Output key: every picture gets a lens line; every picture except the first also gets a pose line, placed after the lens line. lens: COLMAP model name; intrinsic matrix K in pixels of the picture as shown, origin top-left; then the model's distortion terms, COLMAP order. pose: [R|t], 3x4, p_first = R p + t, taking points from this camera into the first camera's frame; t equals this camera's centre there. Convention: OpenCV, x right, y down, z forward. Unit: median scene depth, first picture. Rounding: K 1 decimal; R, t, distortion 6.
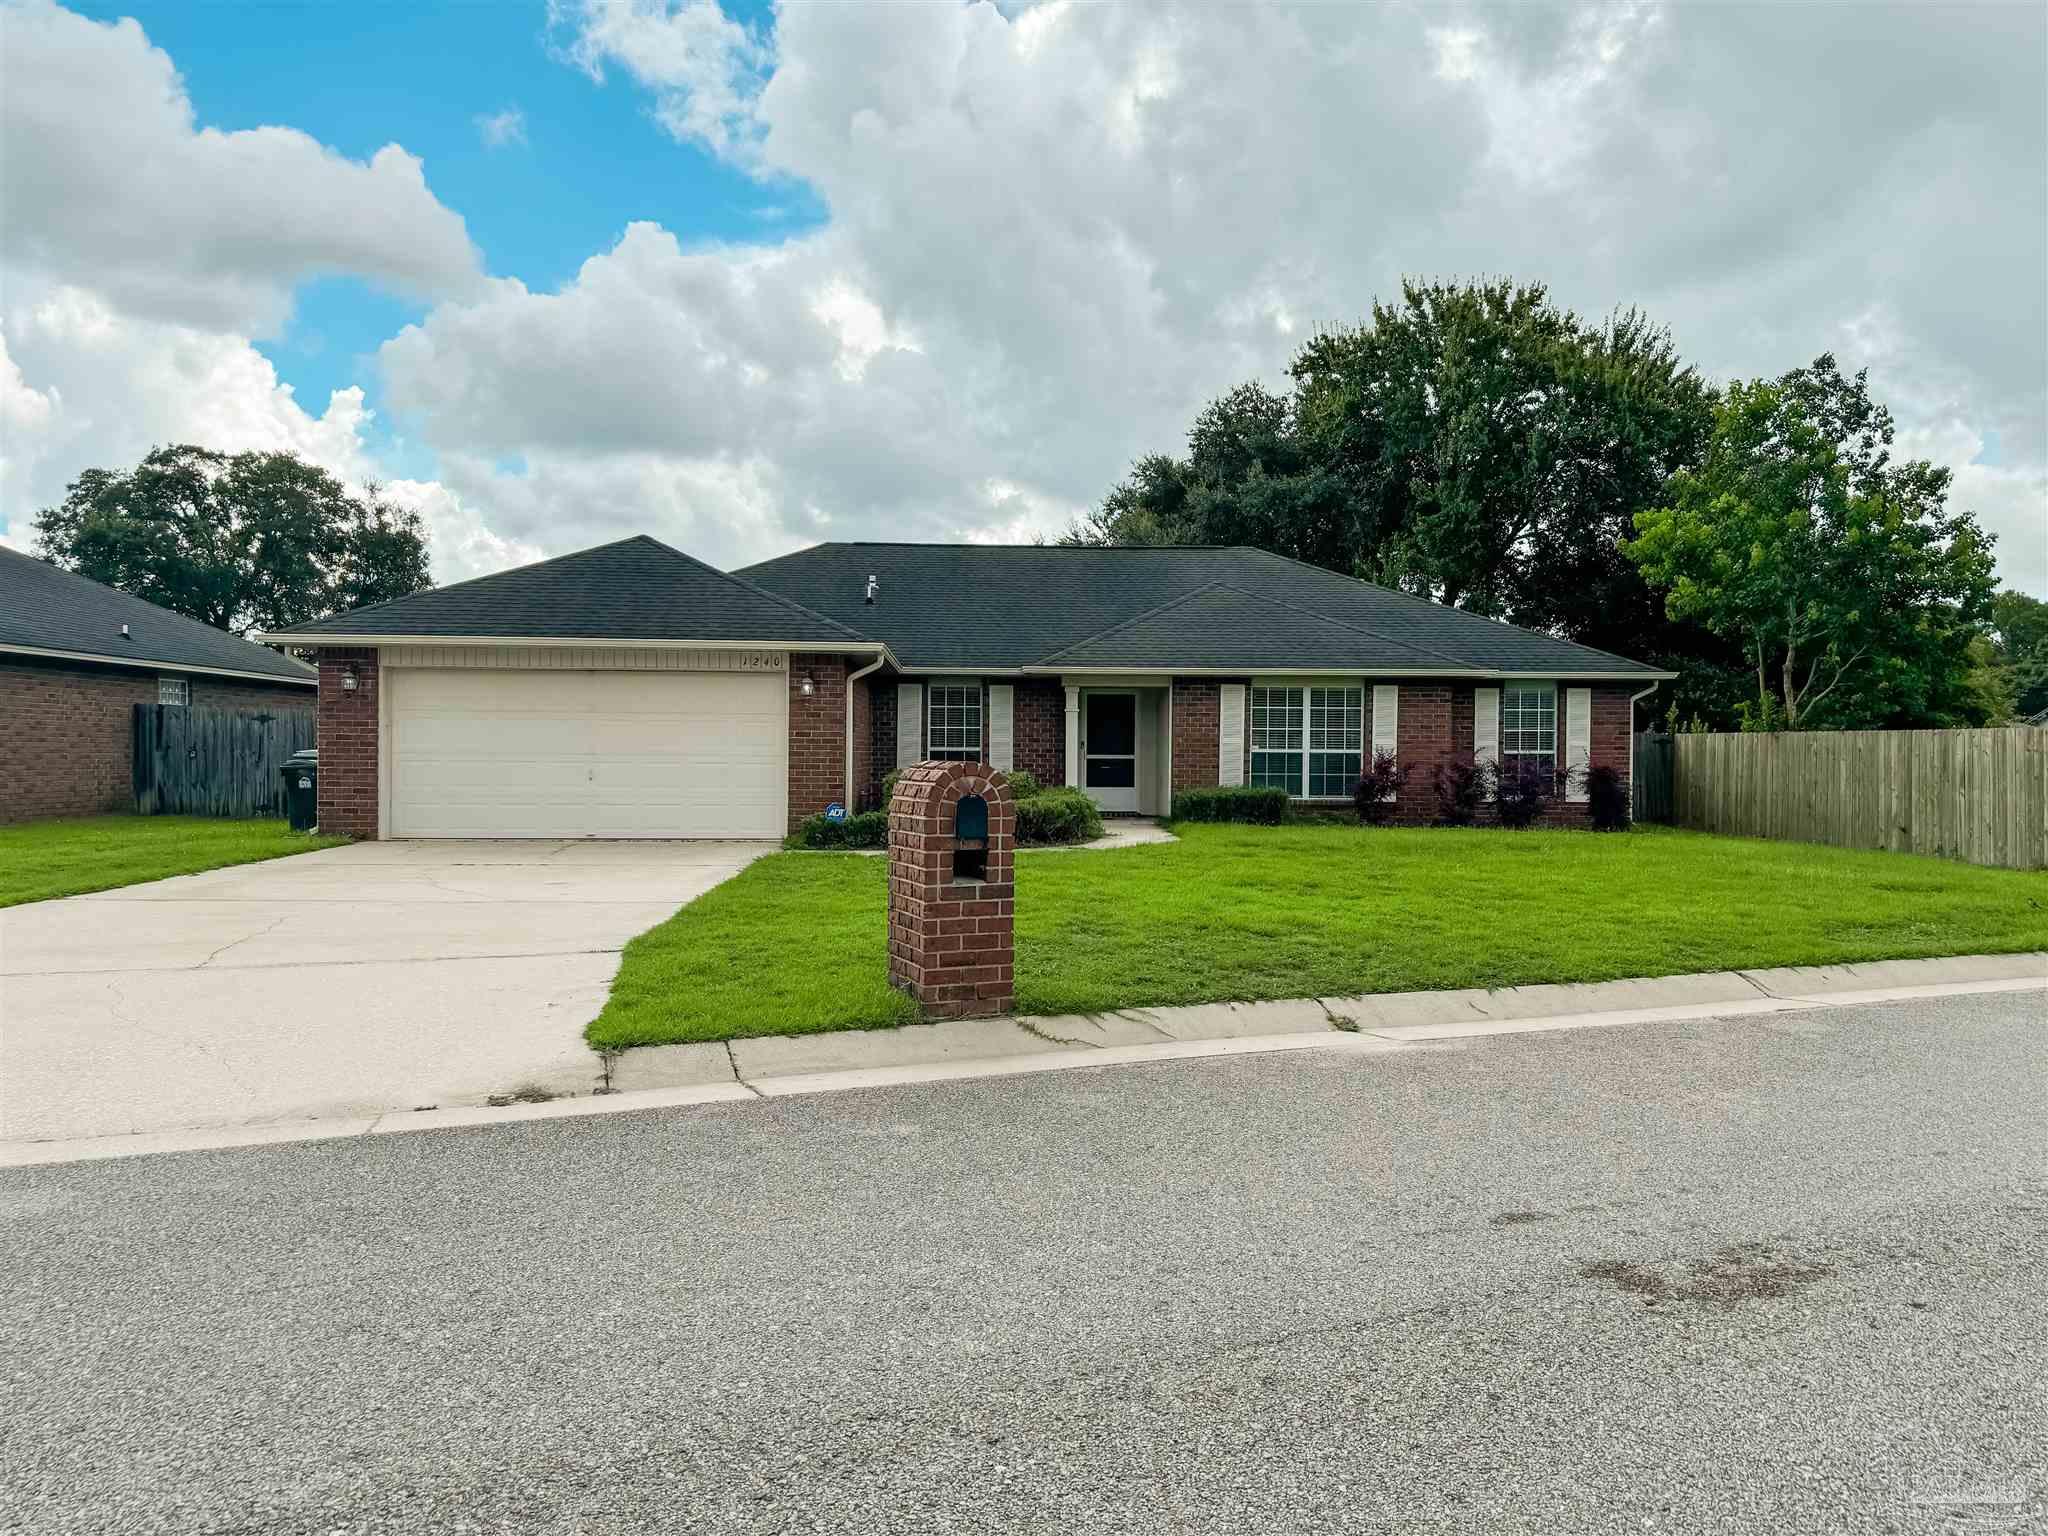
lens RADIAL K [[1423.2, 0, 1031.6], [0, 1423.2, 772.6], [0, 0, 1]] dist [0.126555, -0.201467]
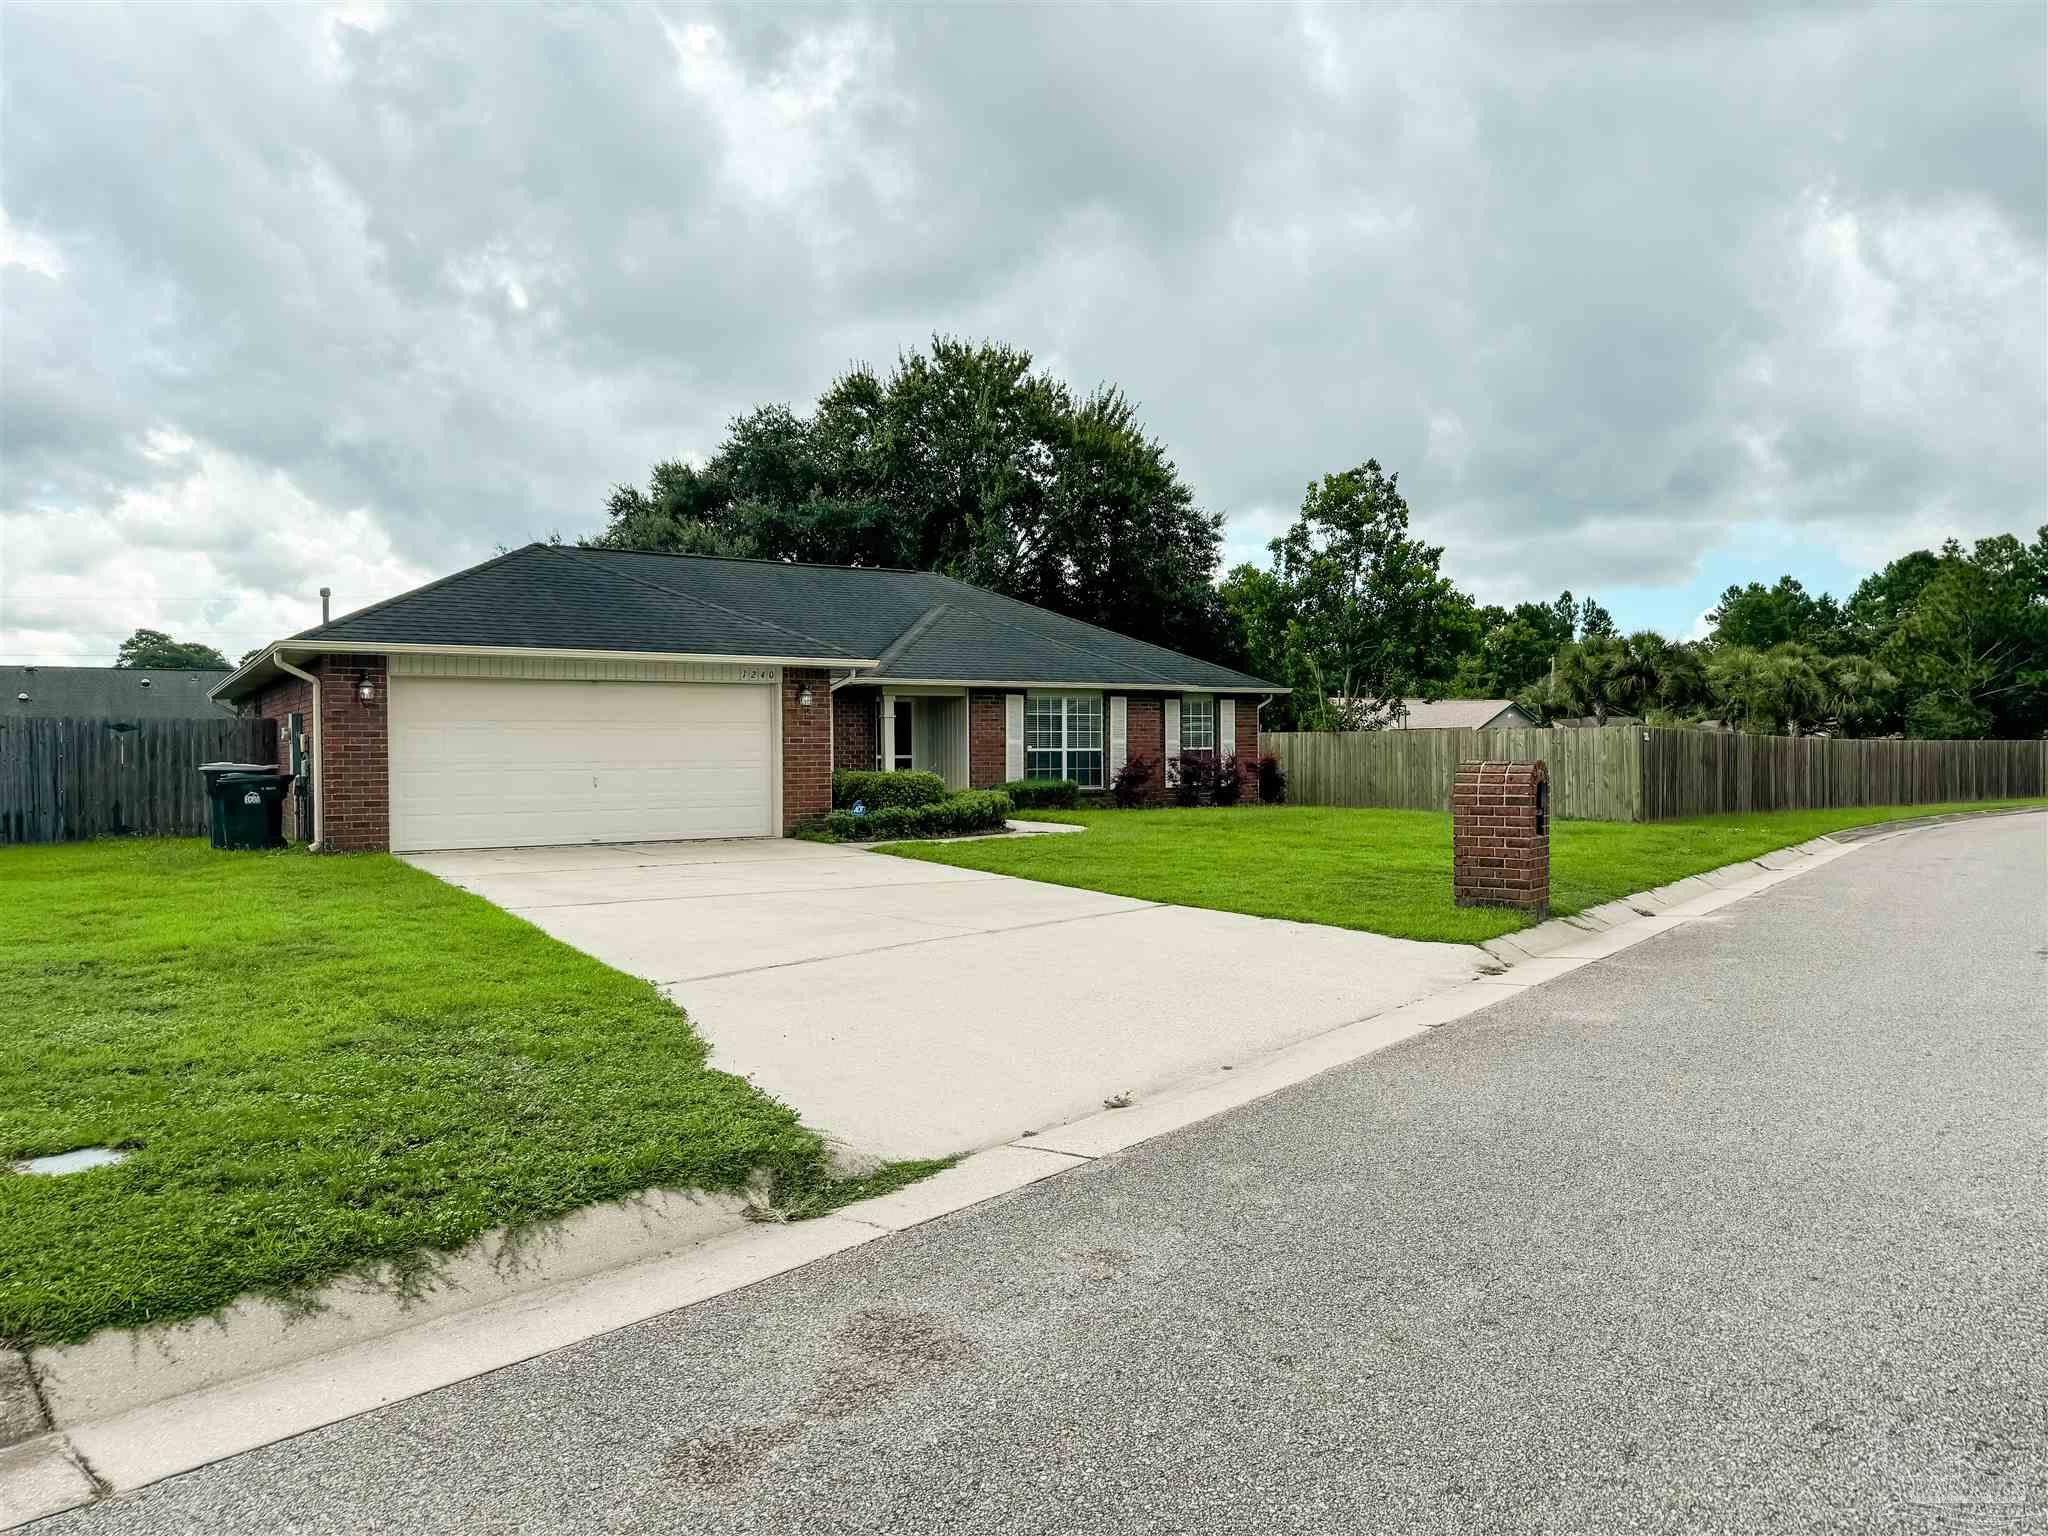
lens RADIAL K [[1425.3, 0, 1024.0], [0, 1425.3, 768.0], [0, 0, 1]] dist [0.131434, -0.096345]
pose [[0.873355, -0.018962, 0.486716, -0.430378], [0.019506, 0.999802, 0.003950, -0.005042], [-0.486694, 0.006044, 0.873552, -0.046721]]
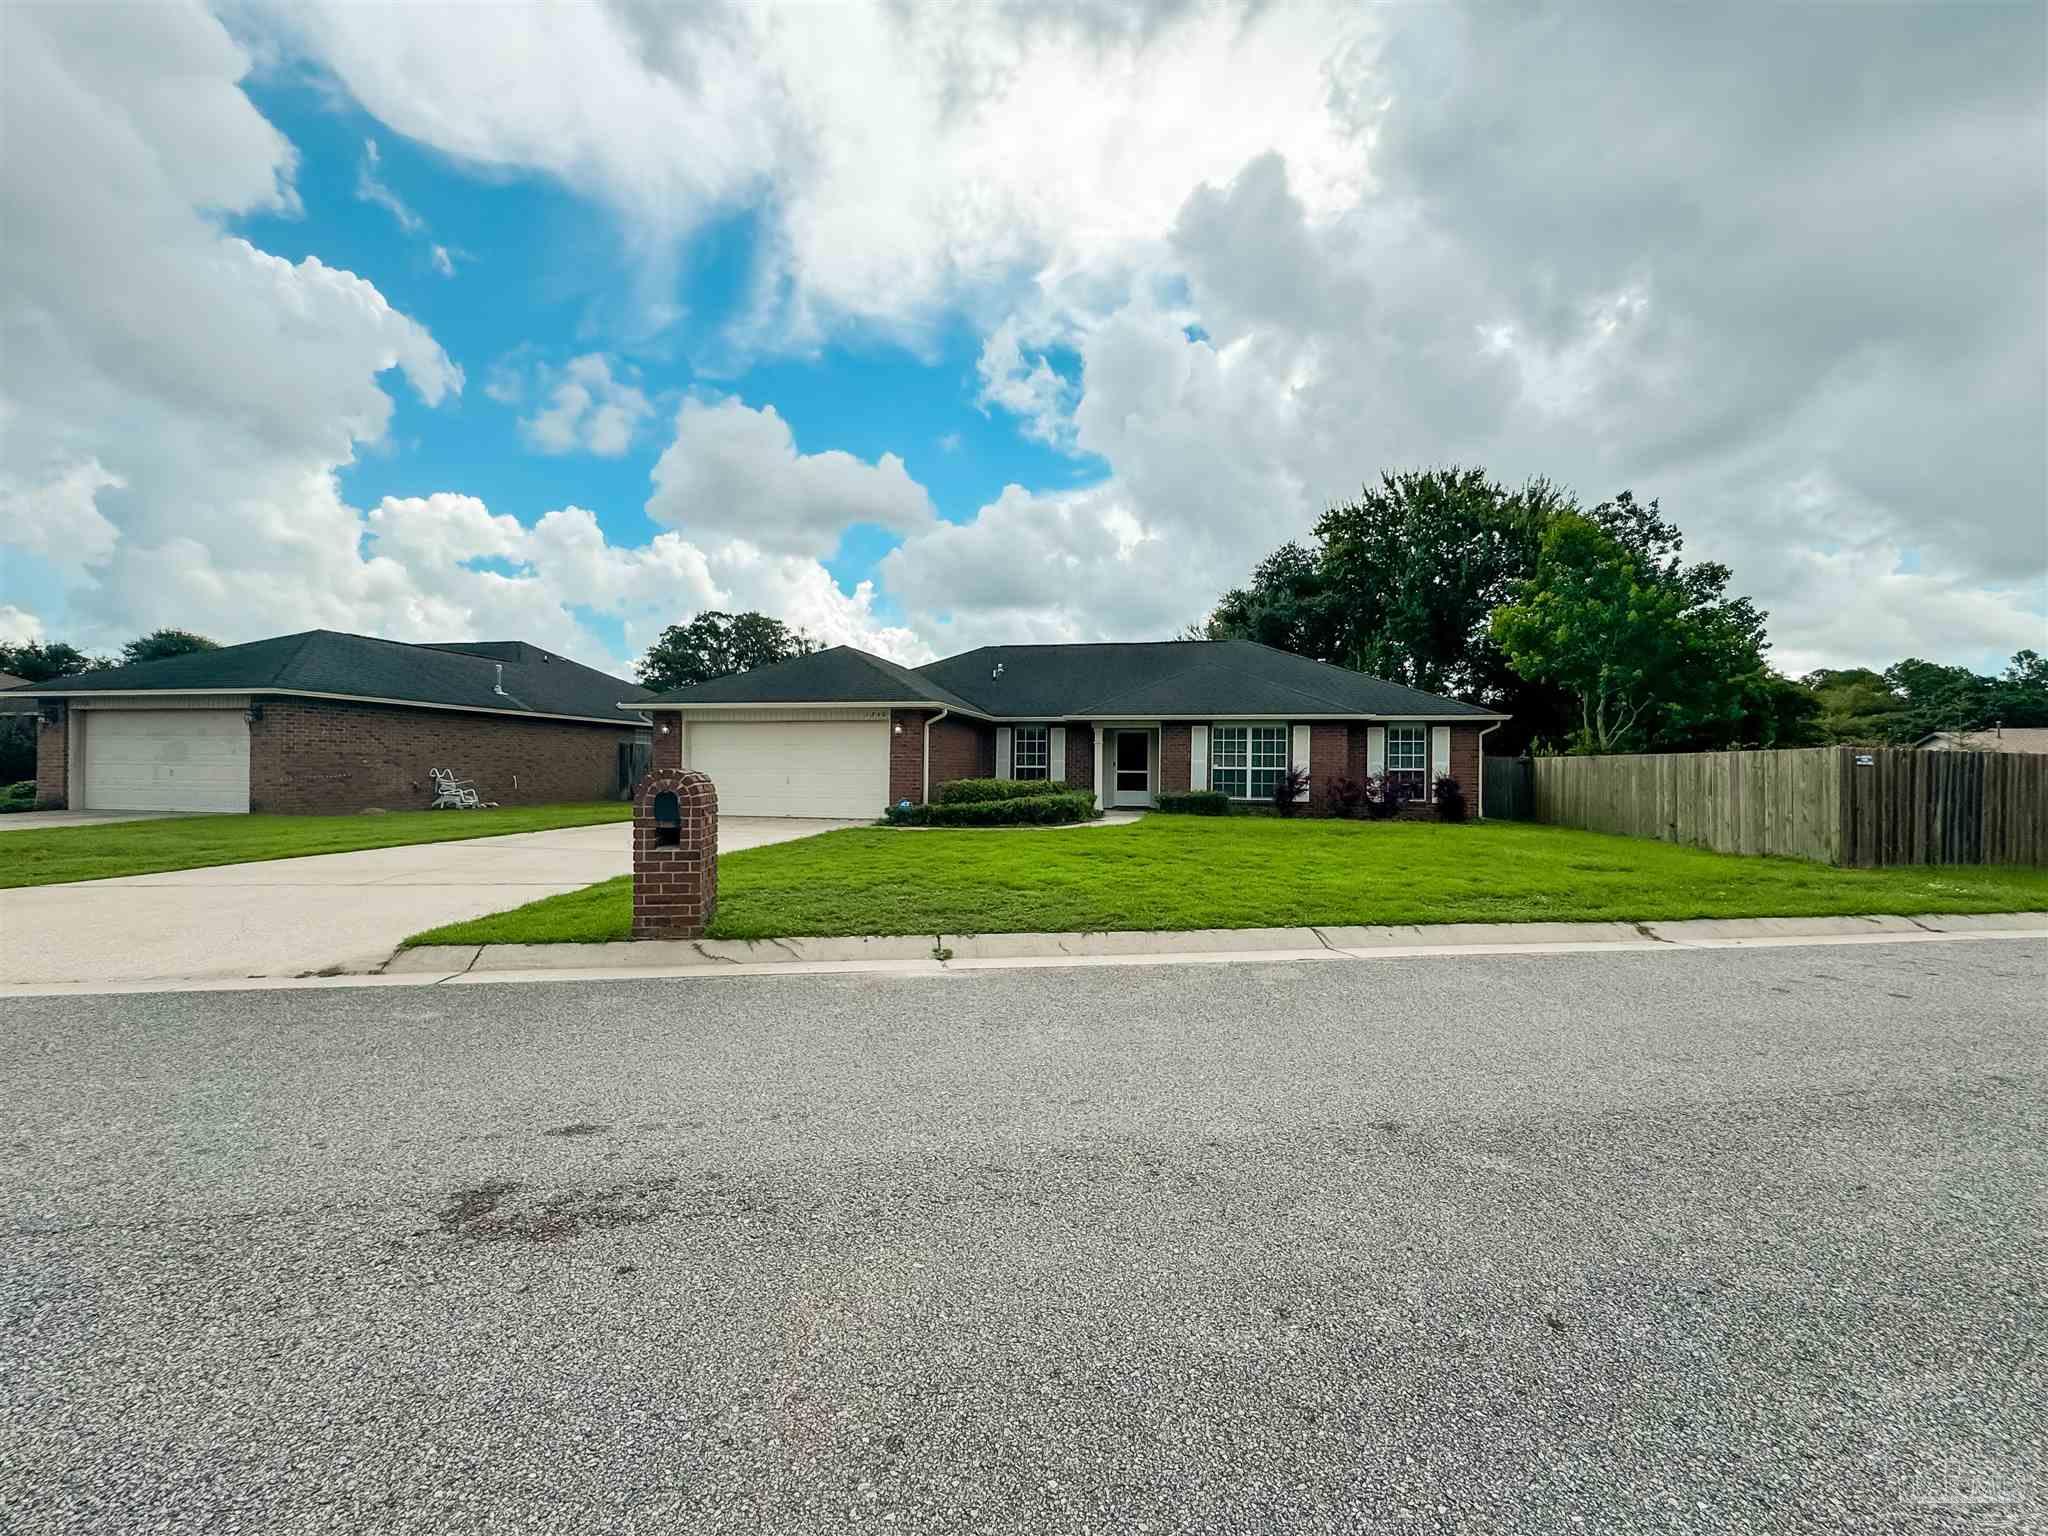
lens RADIAL K [[819.9, 0, 1024.0], [0, 819.9, 768.0], [0, 0, 1]] dist [-0.001735, -0.000046]
pose [[0.970216, 0.001065, -0.242238, 0.170258], [-0.005452, 0.999833, -0.017442, 0.001477], [0.242179, 0.018244, 0.970060, 0.079244]]
